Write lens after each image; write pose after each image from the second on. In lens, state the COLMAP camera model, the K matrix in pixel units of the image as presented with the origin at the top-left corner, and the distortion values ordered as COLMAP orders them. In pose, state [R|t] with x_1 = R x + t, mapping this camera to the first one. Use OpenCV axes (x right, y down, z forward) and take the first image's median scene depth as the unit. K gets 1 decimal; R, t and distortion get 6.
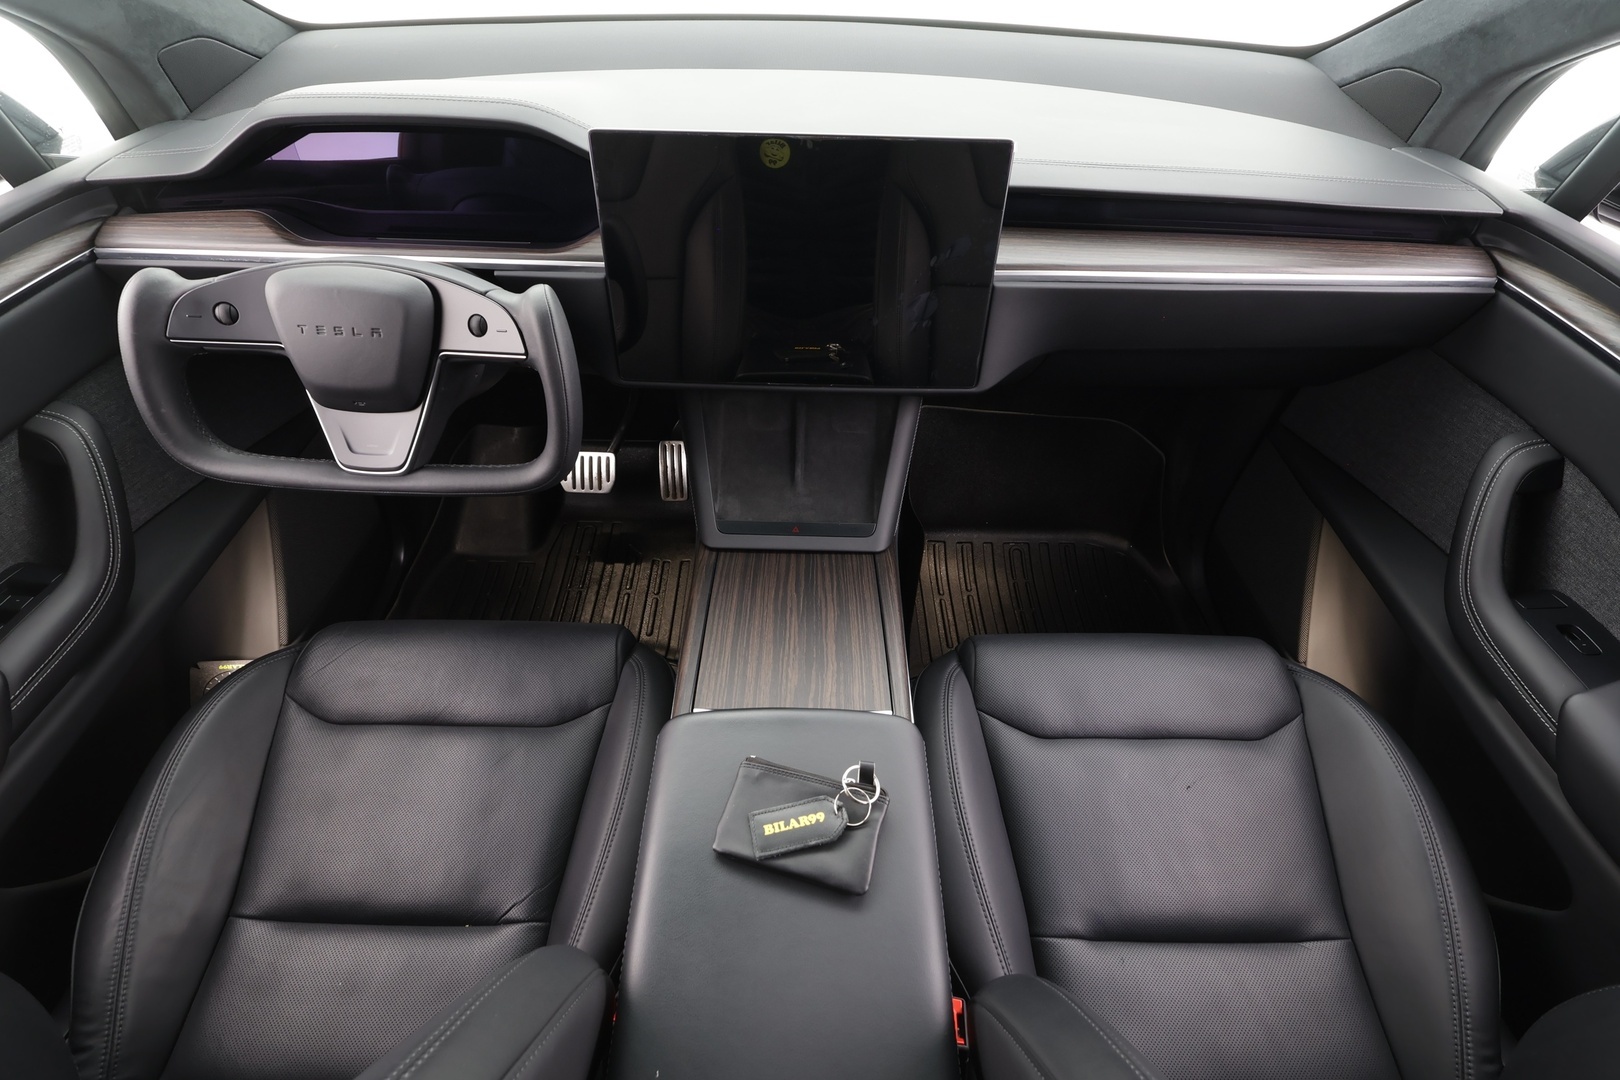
lens RADIAL K [[750.7, 0, 810.0], [0, 750.7, 540.0], [0, 0, 1]] dist [-0.000017, 0.000104]
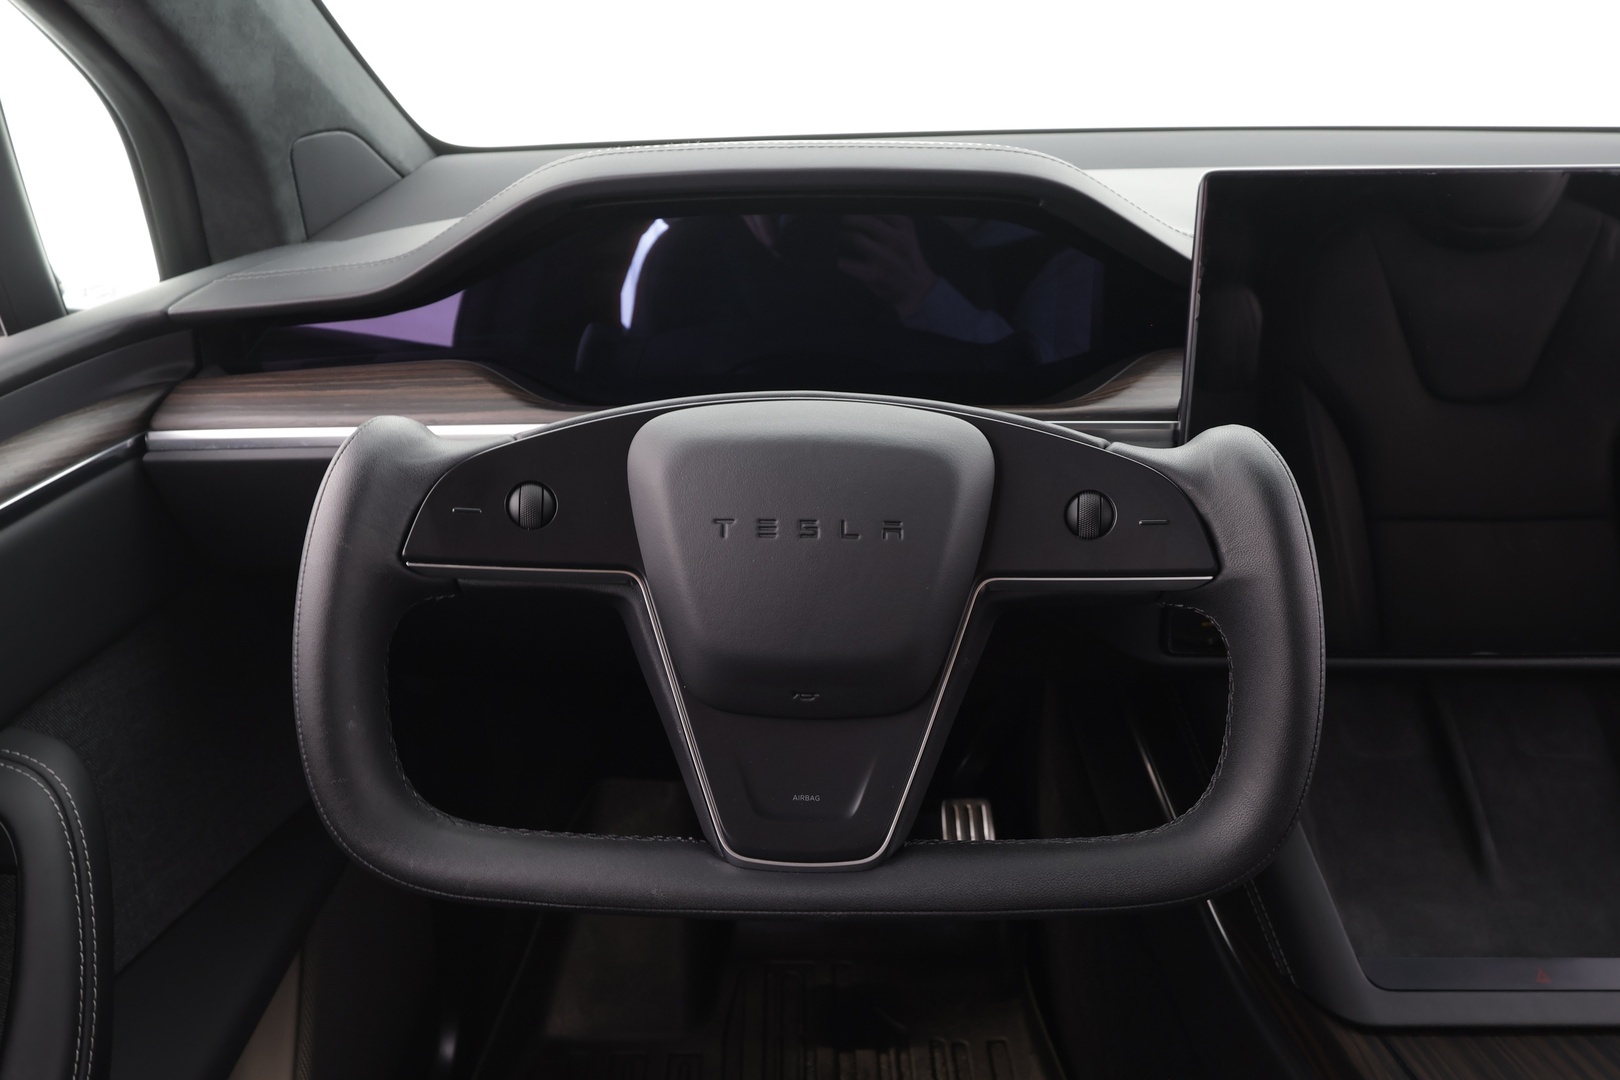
lens RADIAL K [[1121.1, 0, 810.0], [0, 1121.1, 540.0], [0, 0, 1]] dist [-0.000303, -0.000225]
pose [[0.999540, -0.030321, -0.000688, -0.494735], [0.028010, 0.931590, -0.362429, -0.028028], [0.011630, 0.362243, 0.932011, 0.311536]]
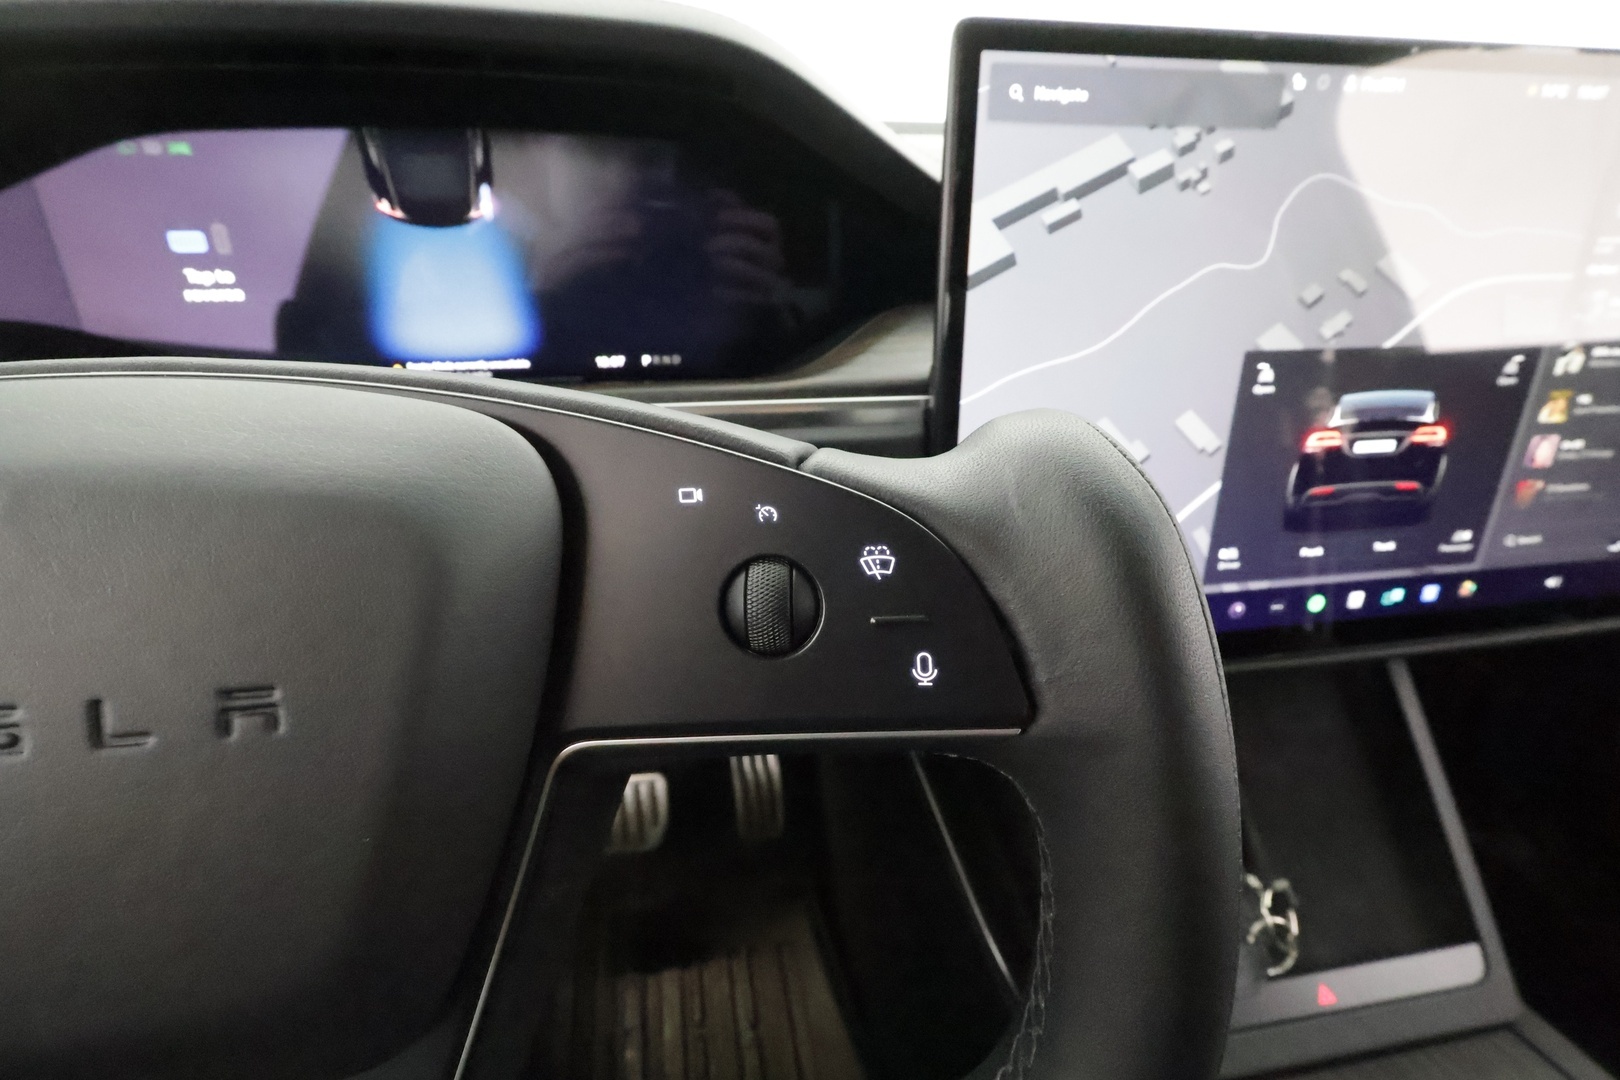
lens RADIAL K [[749.7, 0, 810.0], [0, 749.7, 540.0], [0, 0, 1]] dist [-0.001351, 0.000066]
pose [[0.982840, -0.088922, 0.161613, -0.377388], [0.130103, 0.955259, -0.265619, -0.199258], [-0.130763, 0.282088, 0.950435, 0.642334]]
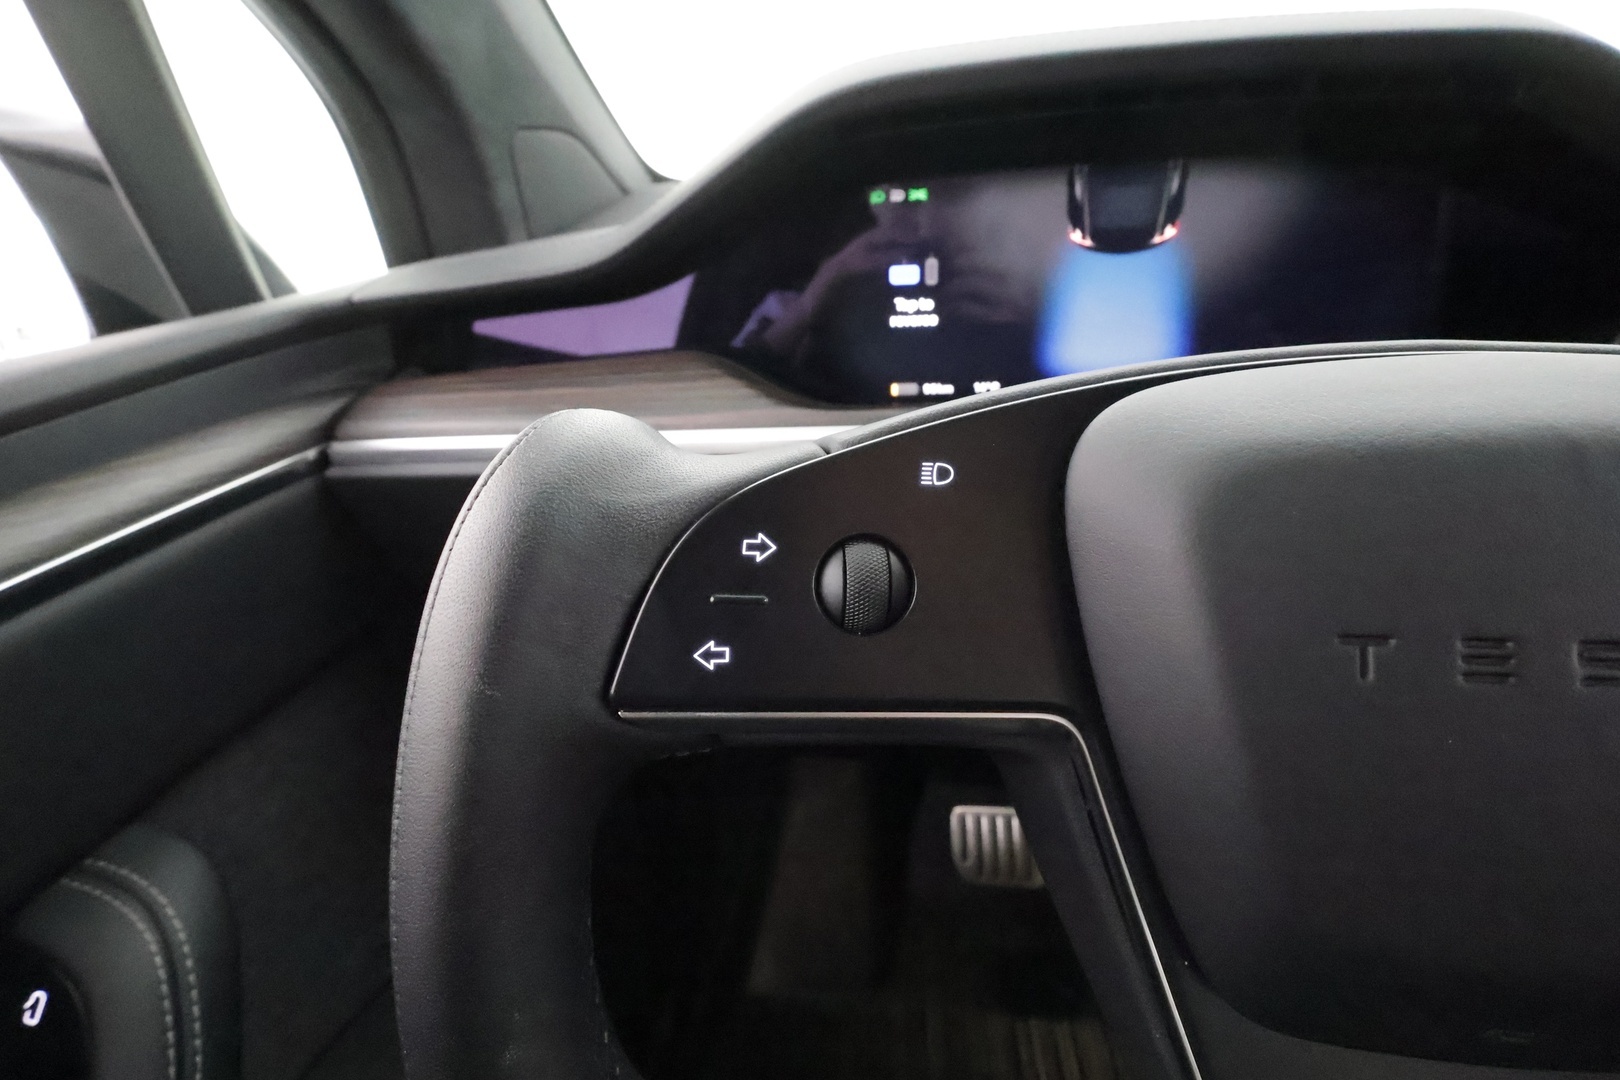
lens RADIAL K [[752.0, 0, 810.0], [0, 752.0, 540.0], [0, 0, 1]] dist [-0.002437, 0.000305]
pose [[0.993135, -0.021066, -0.115064, -0.621728], [-0.018247, 0.943711, -0.330268, -0.195095], [0.115545, 0.330100, 0.936848, 0.637247]]
